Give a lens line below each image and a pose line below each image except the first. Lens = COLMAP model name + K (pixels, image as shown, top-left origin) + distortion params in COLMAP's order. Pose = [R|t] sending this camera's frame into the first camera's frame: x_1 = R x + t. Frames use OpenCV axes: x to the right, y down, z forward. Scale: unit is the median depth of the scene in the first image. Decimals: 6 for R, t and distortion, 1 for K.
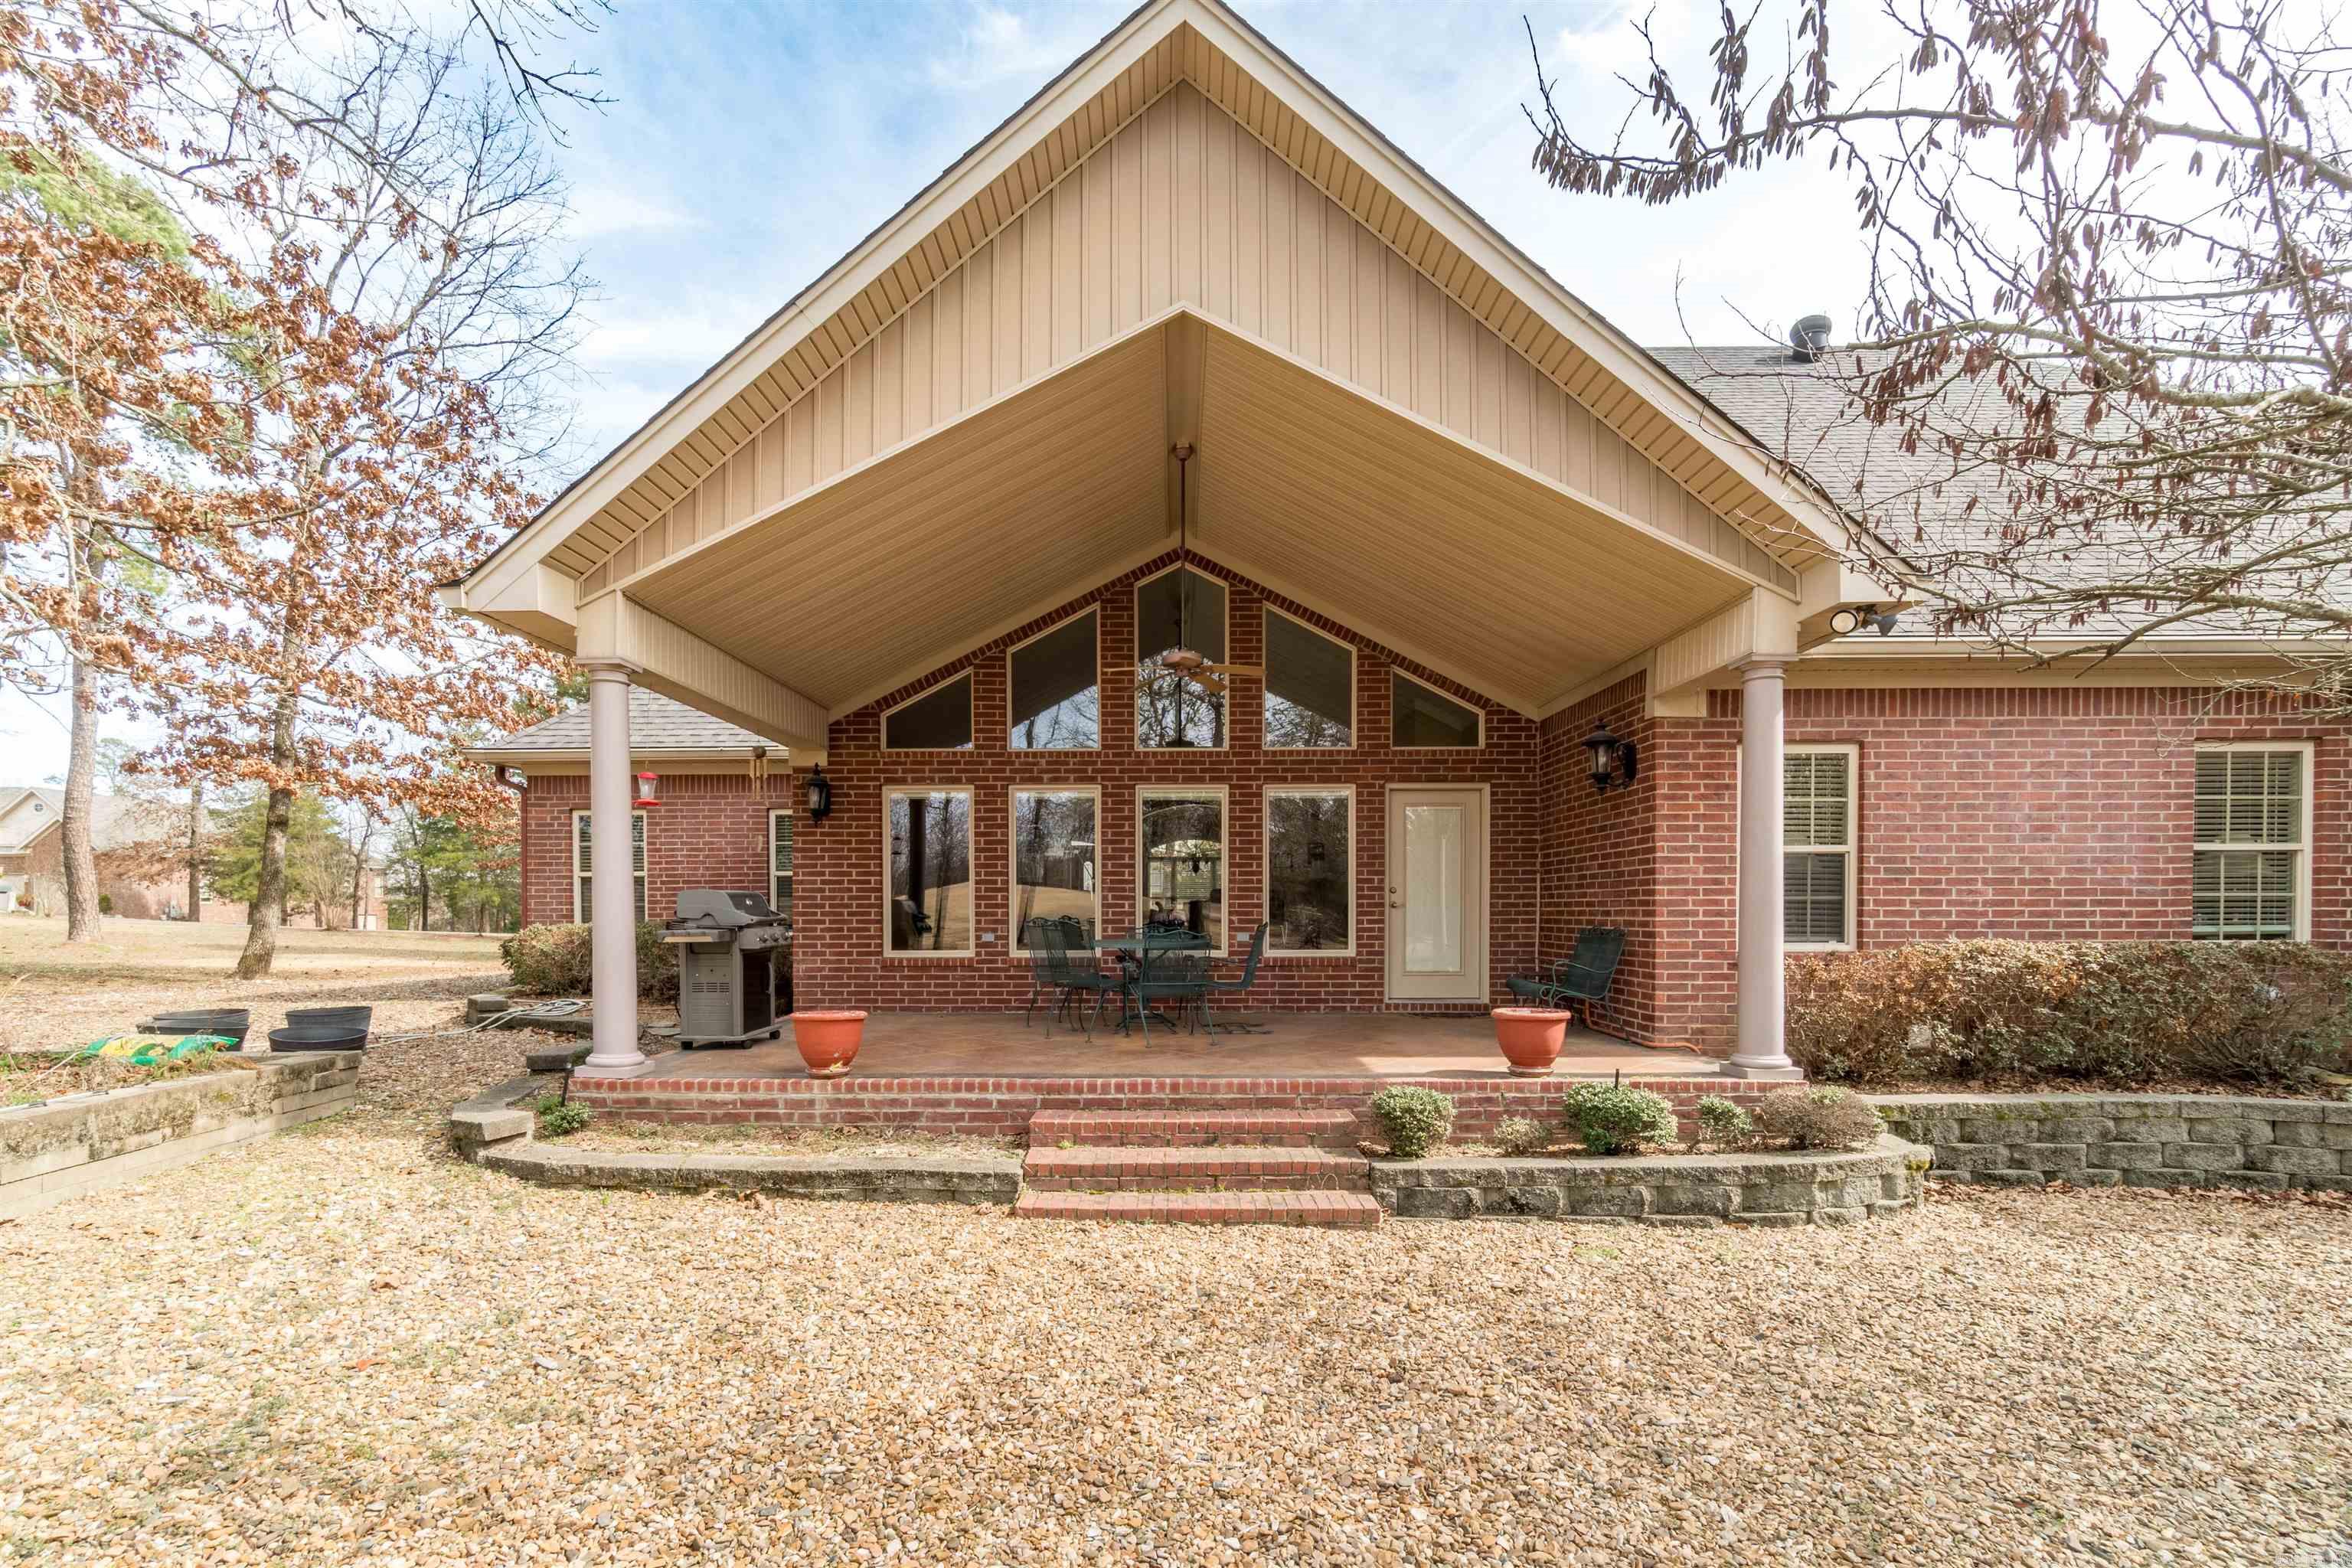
lens RADIAL K [[1065.5, 0, 1174.9], [0, 1065.5, 913.6], [0, 0, 1]] dist [-0.002422, 0.004136]
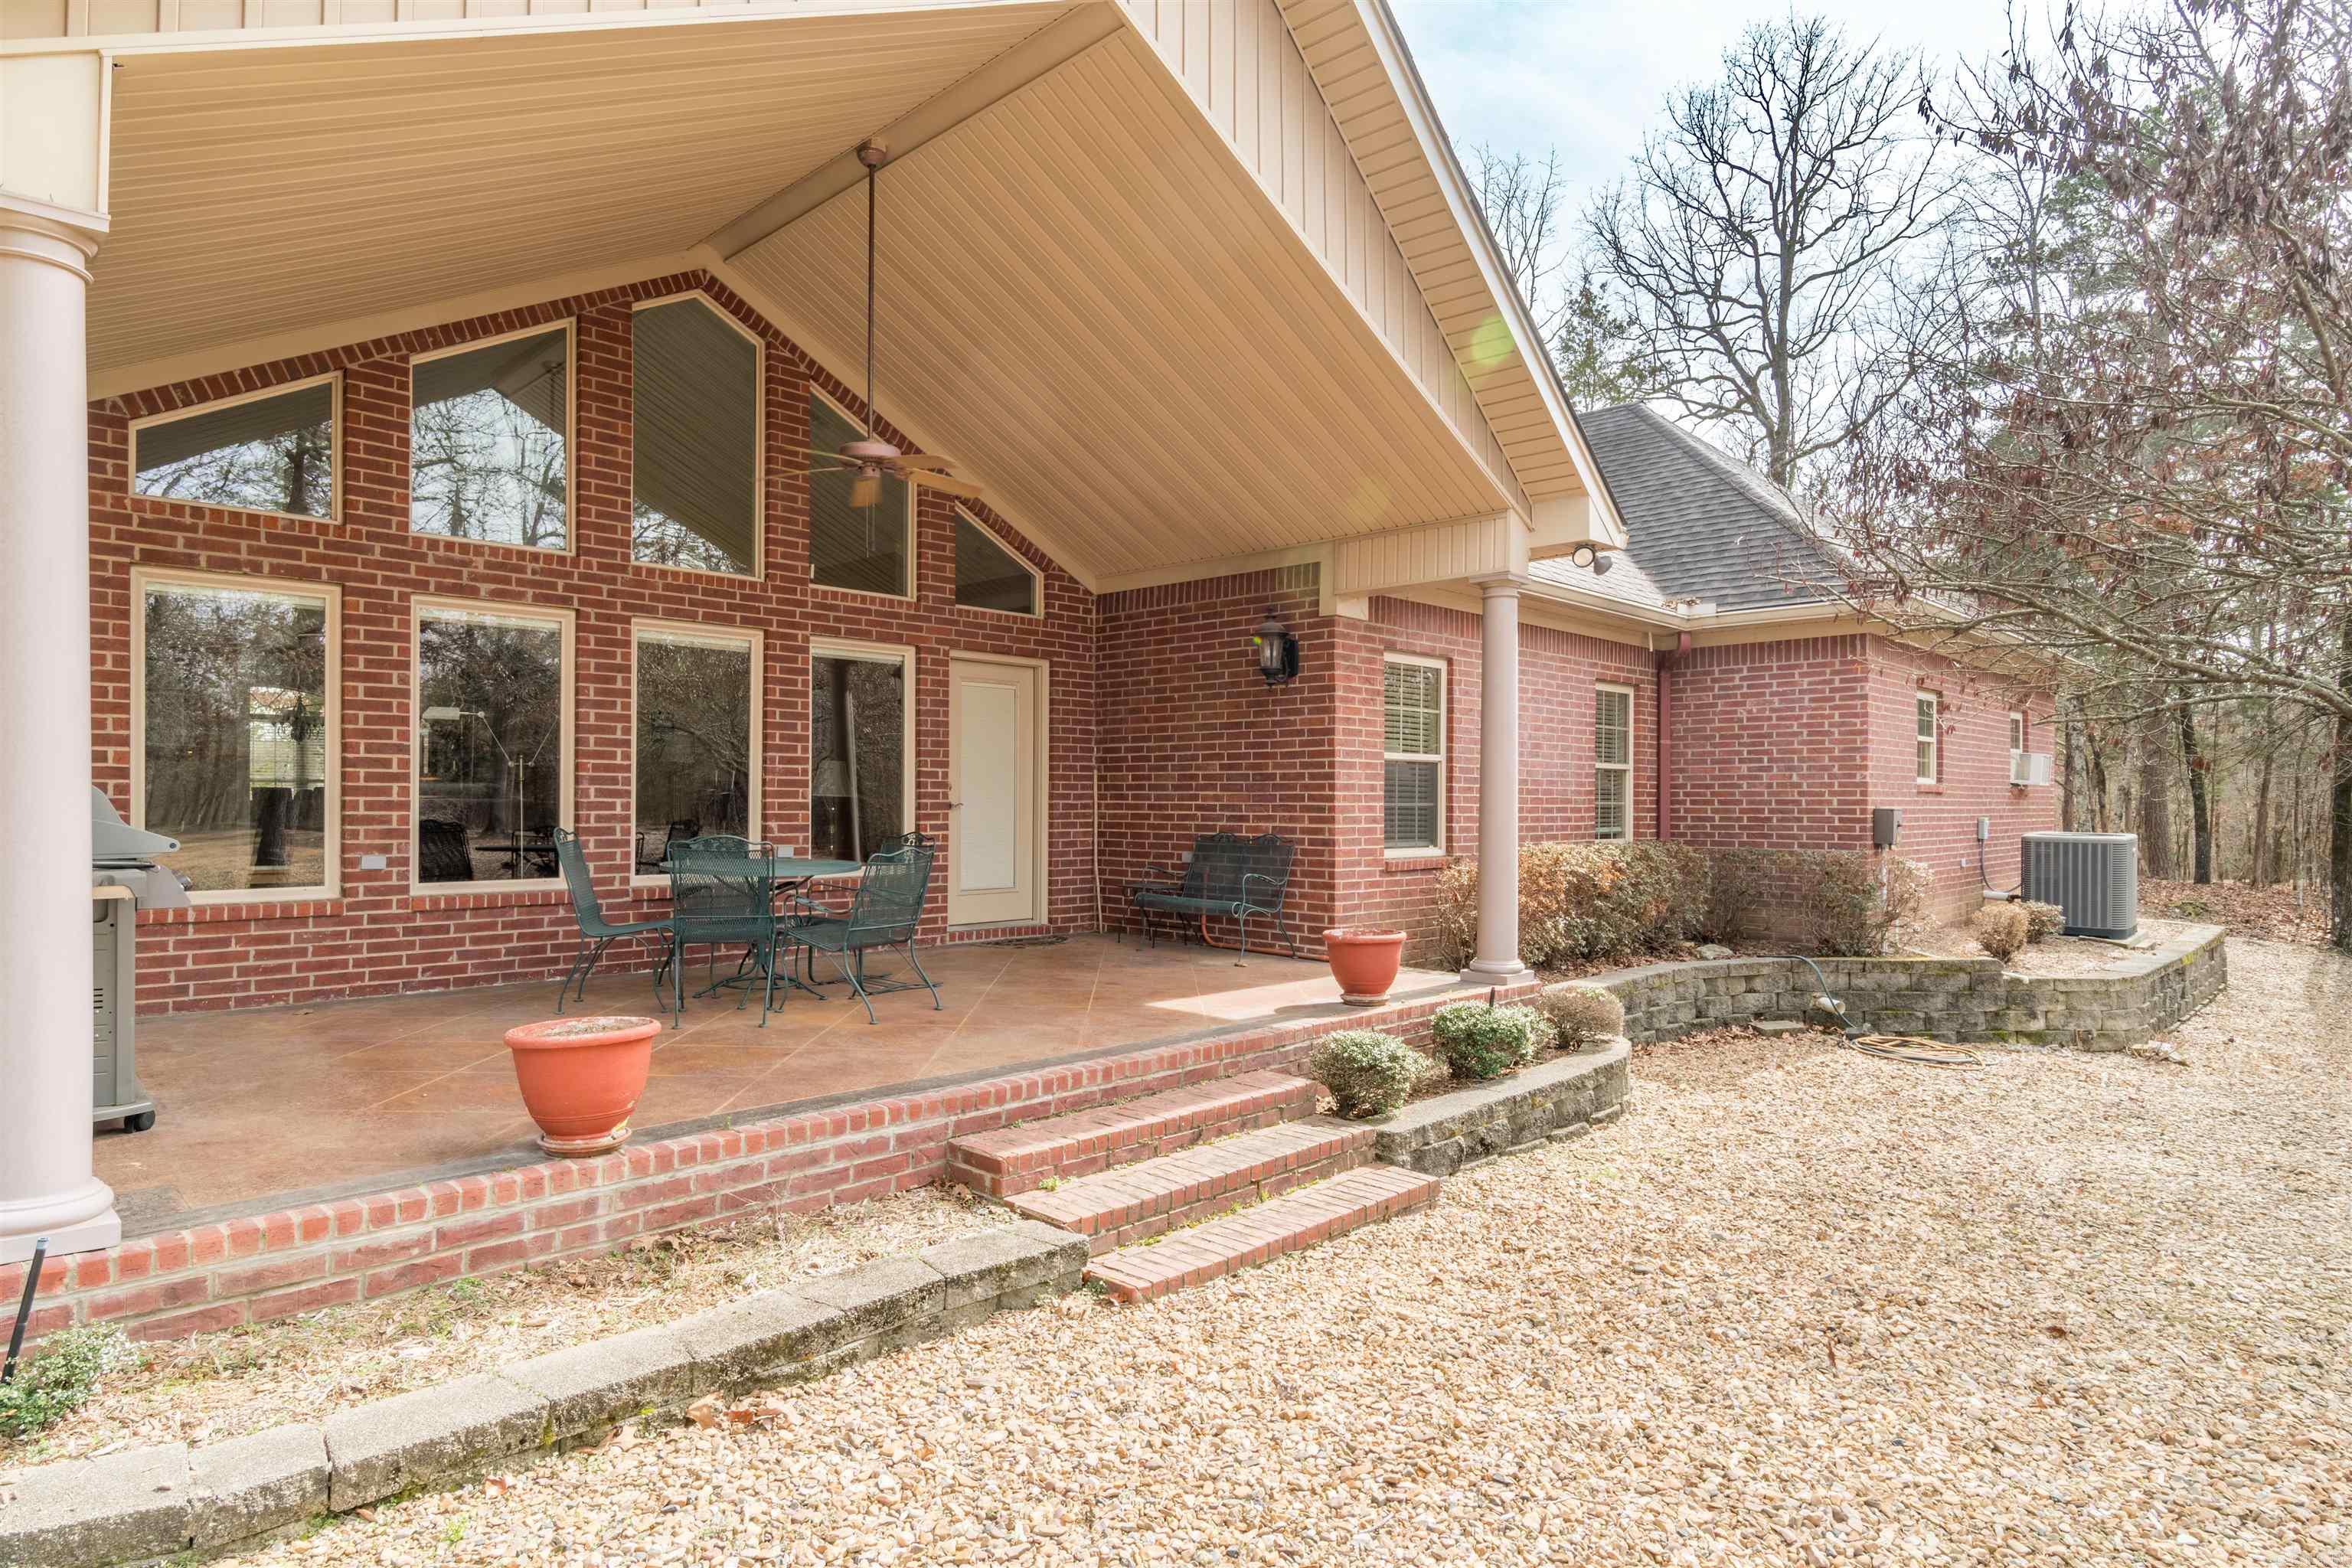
lens RADIAL K [[1294.1, 0, 1176.0], [0, 1294.1, 784.0], [0, 0, 1]] dist [-0.000824, -0.000340]
pose [[0.698288, 0.015391, 0.715651, -0.475329], [-0.006365, 0.999863, -0.015293, -0.014170], [-0.715788, 0.006123, 0.698290, 0.290509]]
